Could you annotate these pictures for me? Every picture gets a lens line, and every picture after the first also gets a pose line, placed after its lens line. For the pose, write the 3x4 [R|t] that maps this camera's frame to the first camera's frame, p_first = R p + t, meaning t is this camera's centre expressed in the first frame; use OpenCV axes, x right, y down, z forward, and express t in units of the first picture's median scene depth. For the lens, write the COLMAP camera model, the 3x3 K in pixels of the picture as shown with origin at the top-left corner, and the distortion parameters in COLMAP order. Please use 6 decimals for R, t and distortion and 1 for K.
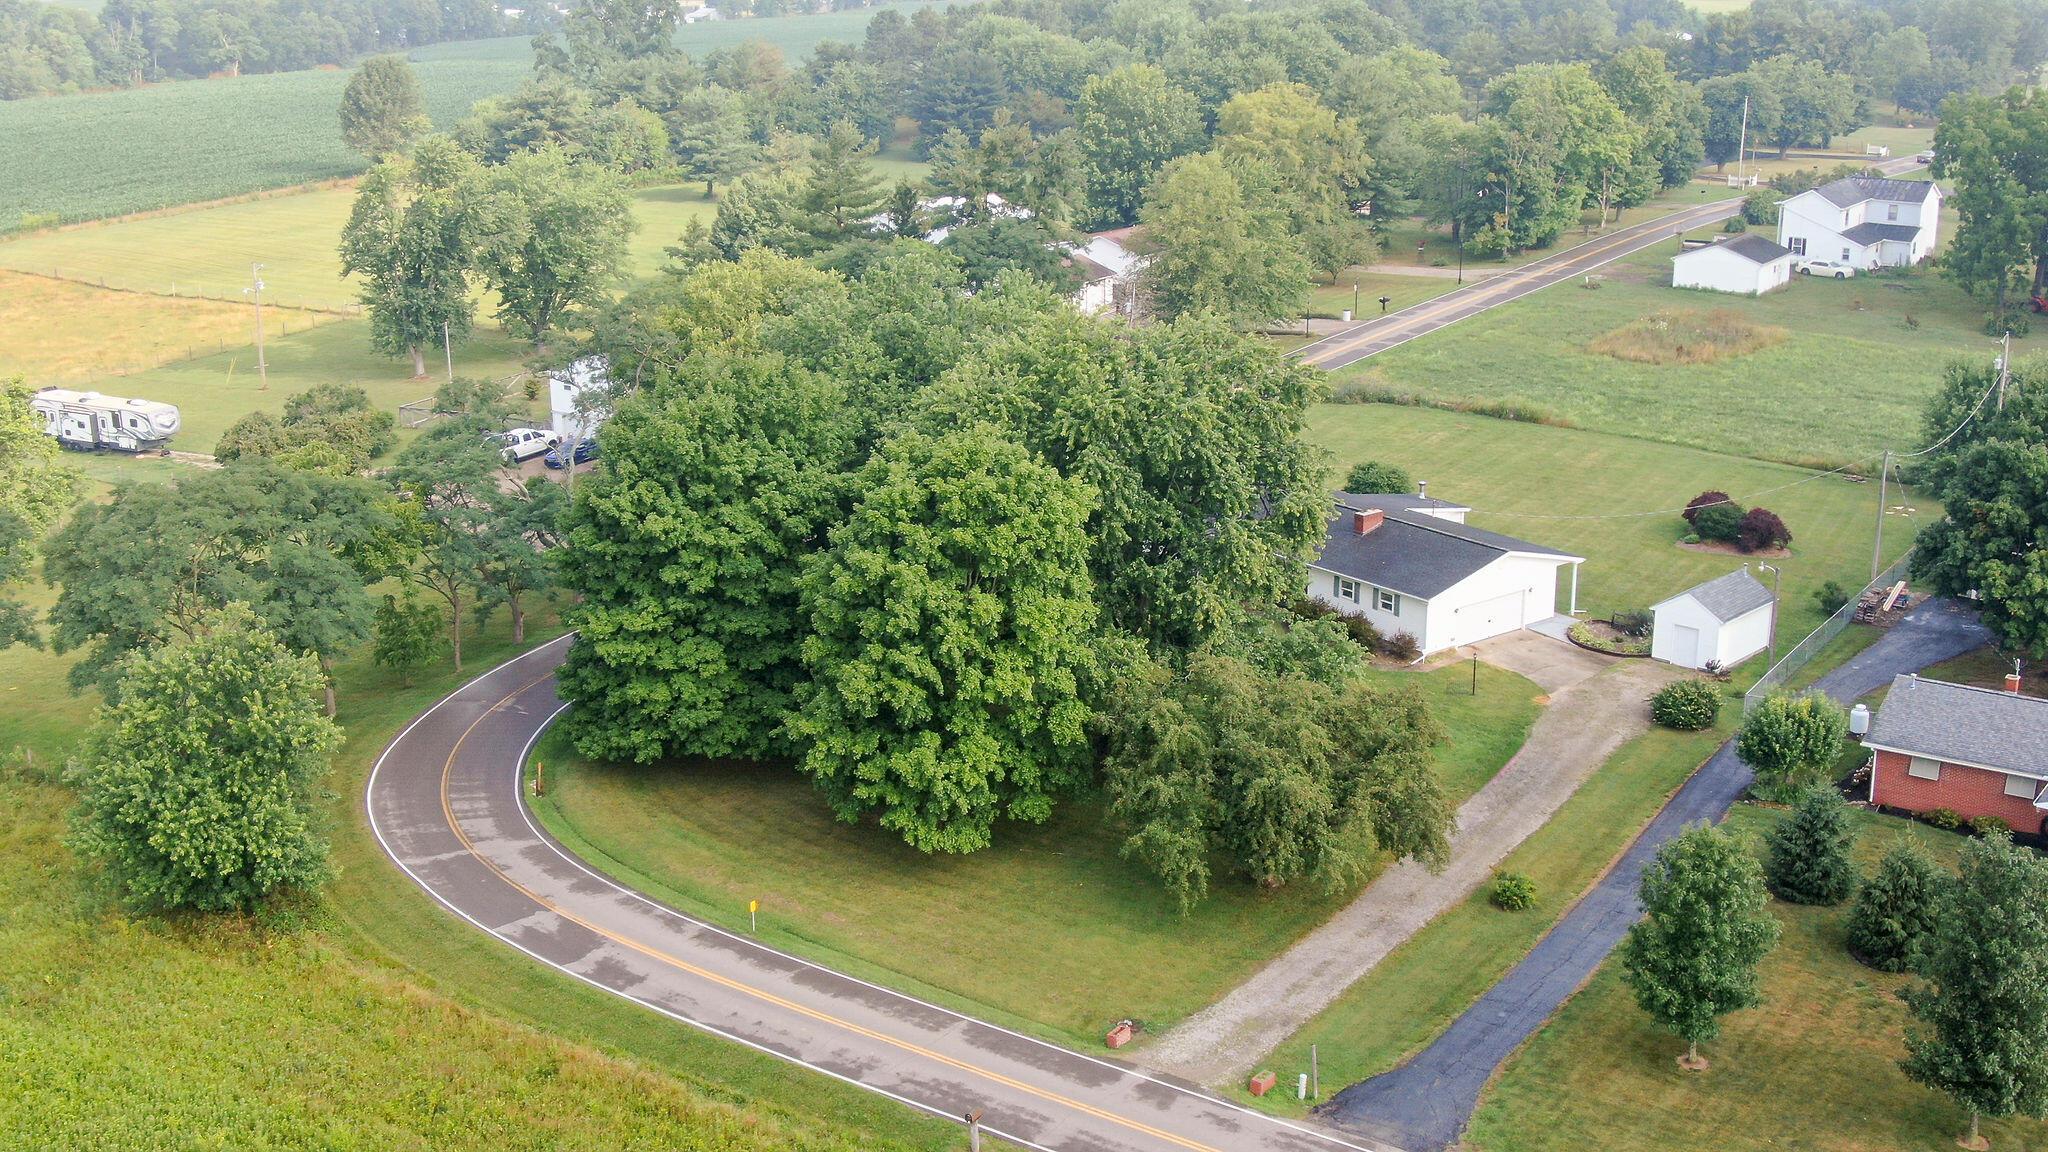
lens RADIAL K [[2454.7, 0, 1024.0], [0, 2454.7, 576.0], [0, 0, 1]] dist [0.068100, -0.028692]
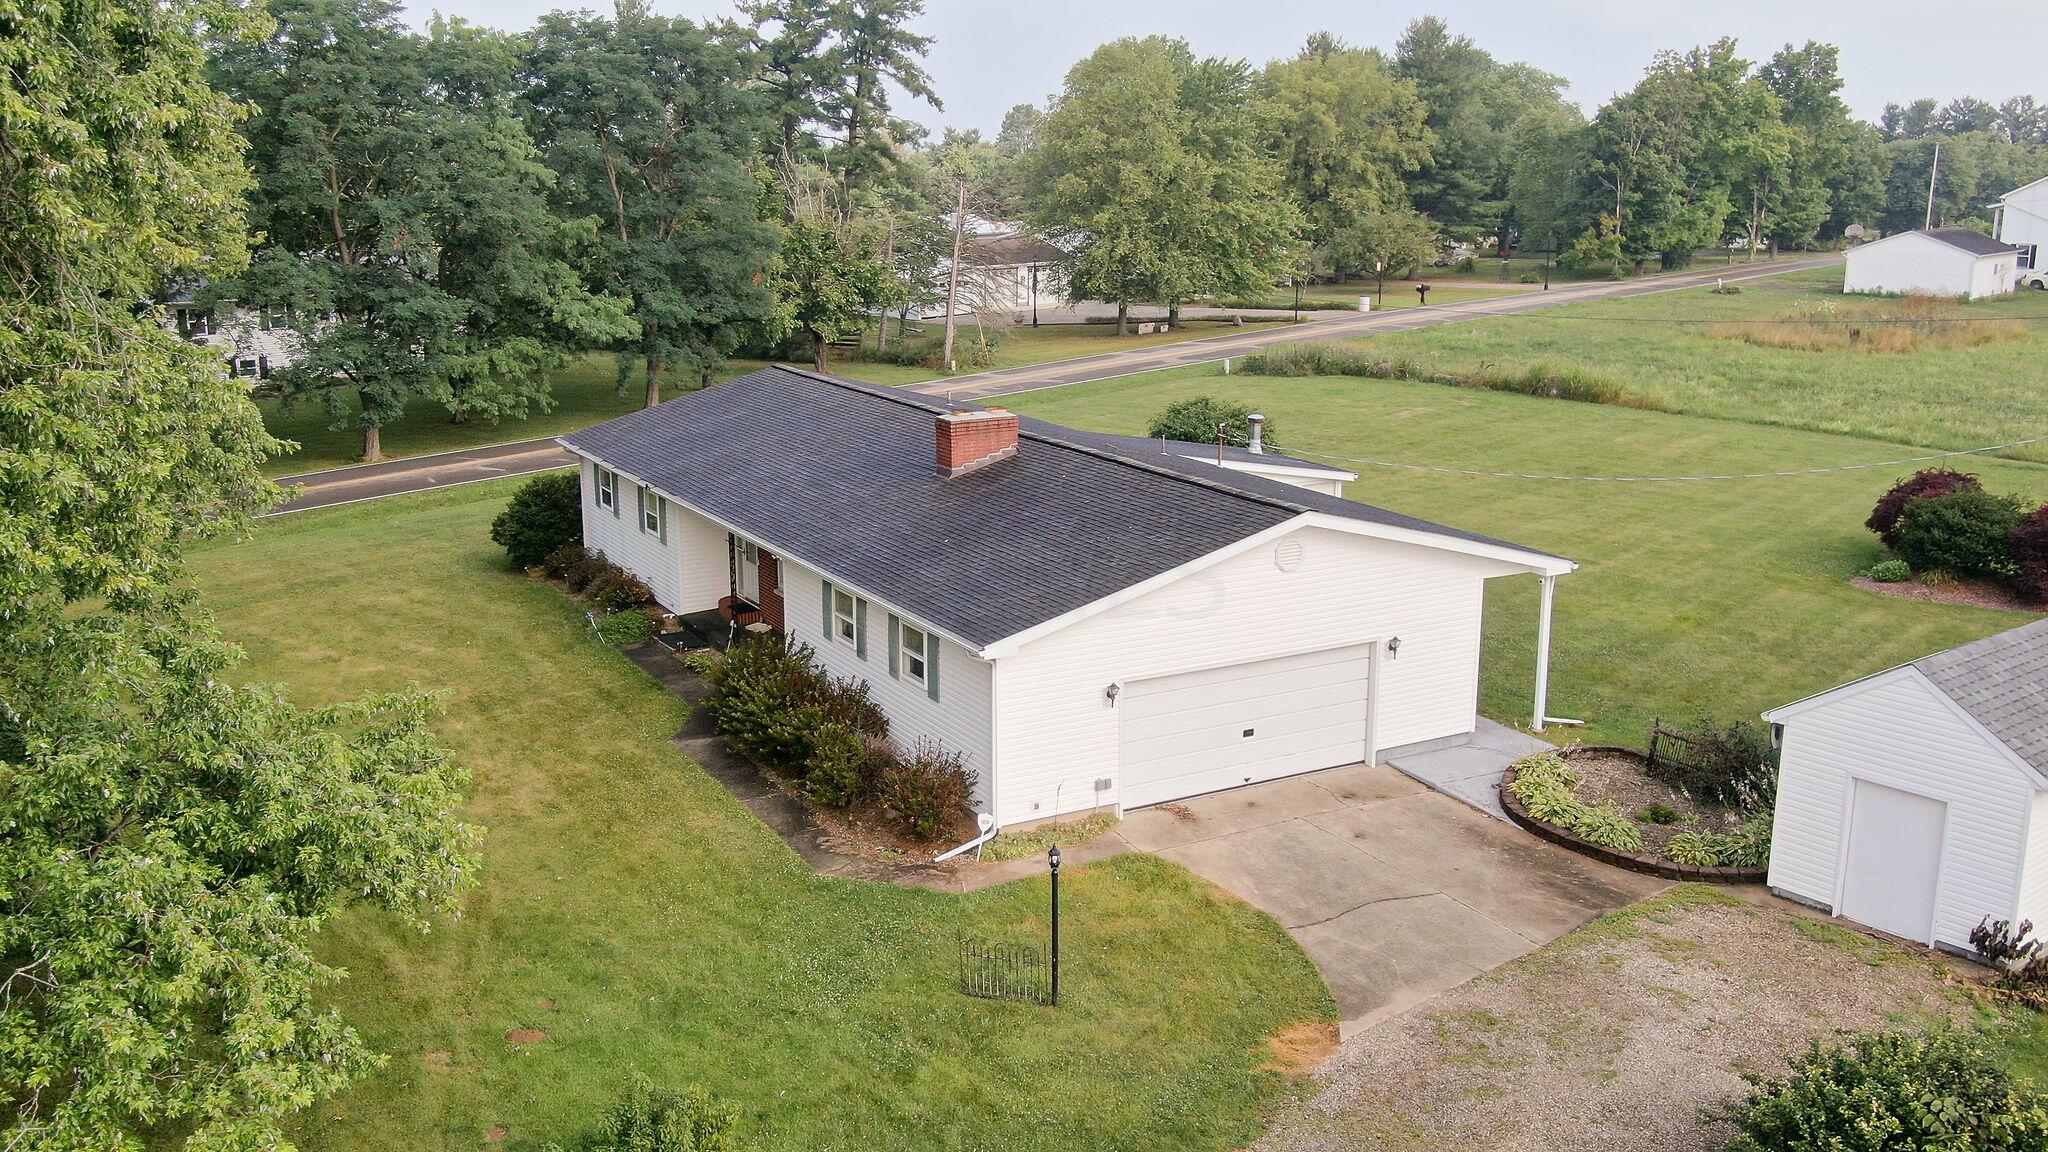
lens RADIAL K [[1853.1, 0, 1024.0], [0, 1853.1, 576.0], [0, 0, 1]] dist [-0.044381, 0.122597]
pose [[0.986958, 0.041263, -0.155597, 0.141669], [-0.050597, 0.997119, -0.056510, 0.009375], [0.152817, 0.063646, 0.986203, 0.543624]]
